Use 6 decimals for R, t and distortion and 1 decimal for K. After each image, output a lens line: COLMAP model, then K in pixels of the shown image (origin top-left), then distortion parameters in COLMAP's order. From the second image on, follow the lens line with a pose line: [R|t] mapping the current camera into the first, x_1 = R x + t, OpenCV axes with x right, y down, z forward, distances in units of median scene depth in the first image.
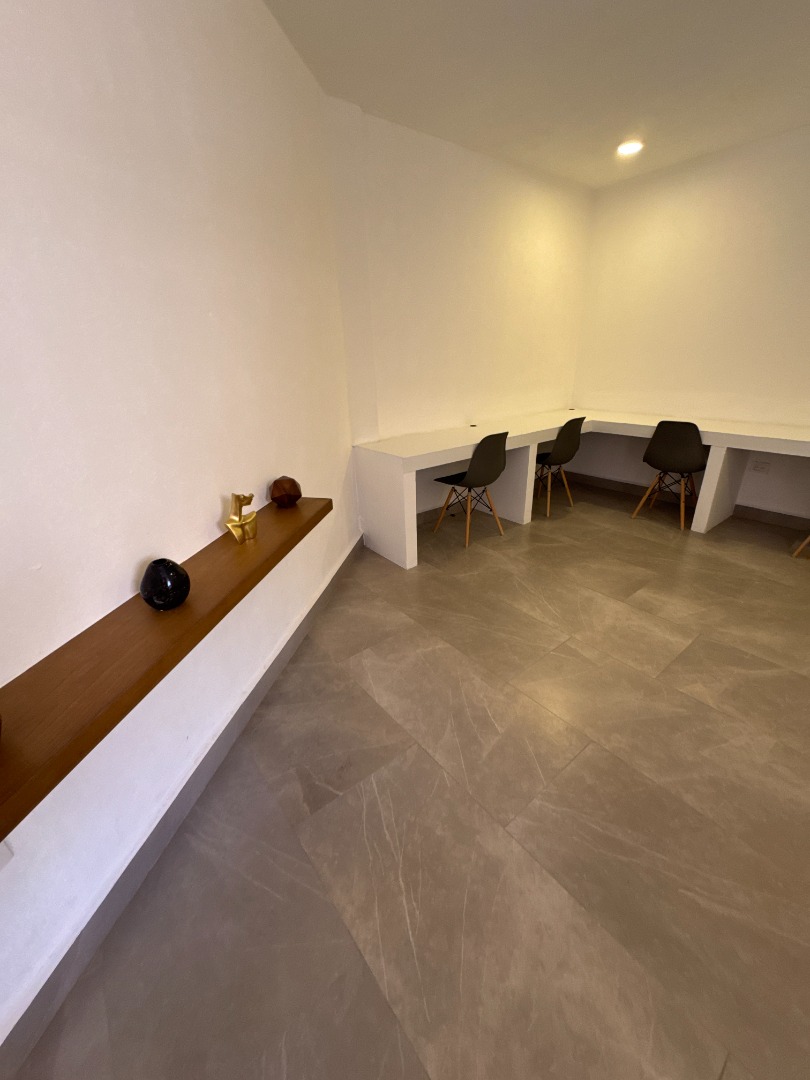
lens RADIAL K [[432.3, 0, 403.3], [0, 432.3, 537.4], [0, 0, 1]] dist [-0.000405, -0.000006]
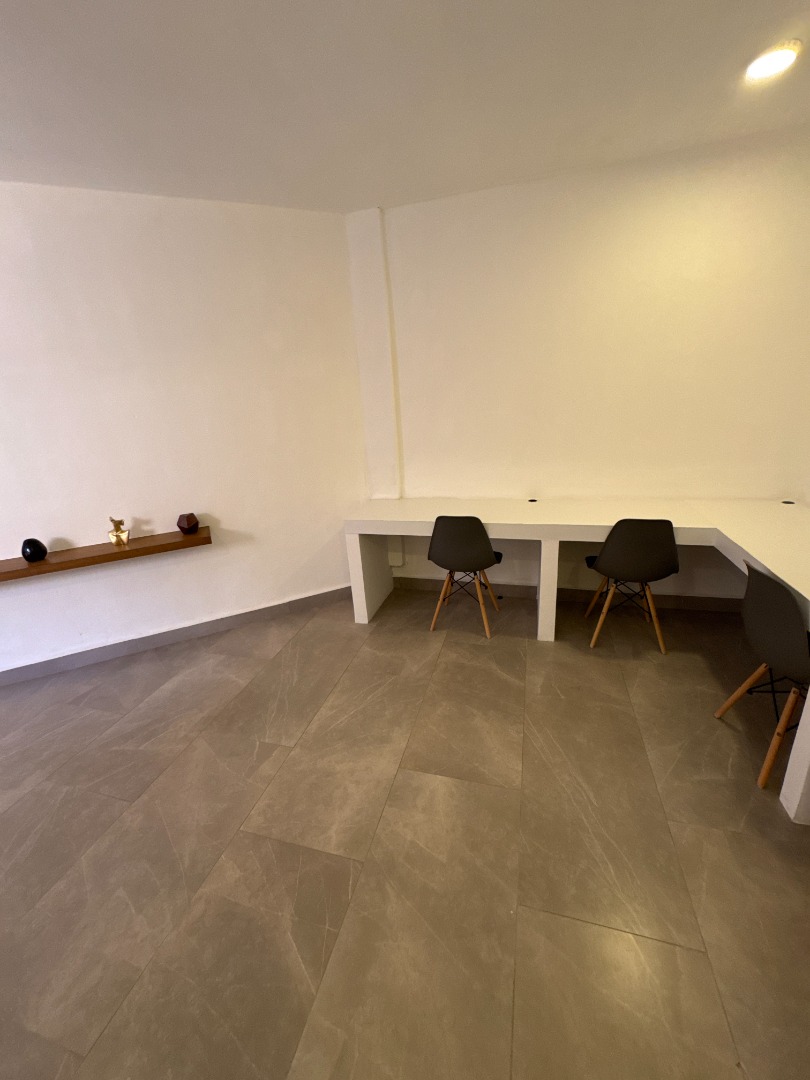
lens RADIAL K [[430.9, 0, 406.8], [0, 430.9, 534.4], [0, 0, 1]] dist [-0.000998, 0.000535]
pose [[0.579183, 0.241705, -0.778541, 1.006387], [-0.272828, 0.957432, 0.094278, -0.313818], [0.768188, 0.157804, 0.620472, 0.491082]]
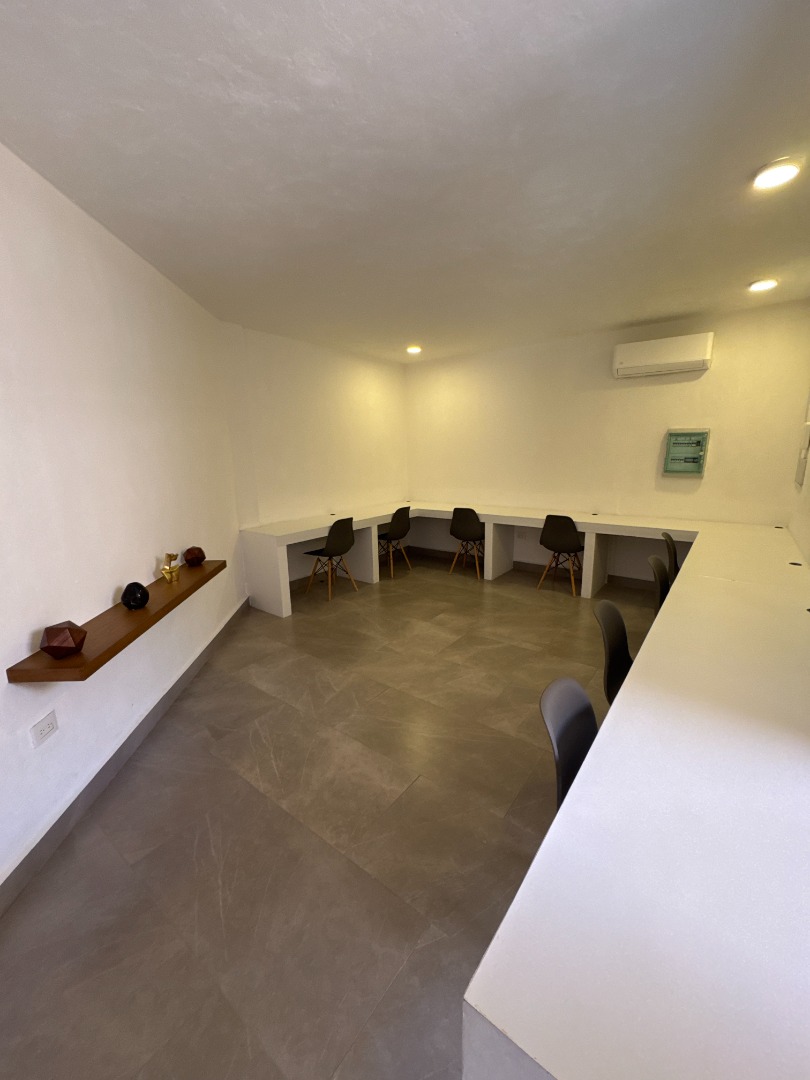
lens RADIAL K [[433.5, 0, 401.7], [0, 433.5, 537.6], [0, 0, 1]] dist [-0.000603, -0.000051]
pose [[0.969463, -0.038566, 0.242186, 0.057750], [0.087536, 0.976921, -0.194838, 0.150850], [-0.229083, 0.210088, 0.950465, -0.510687]]
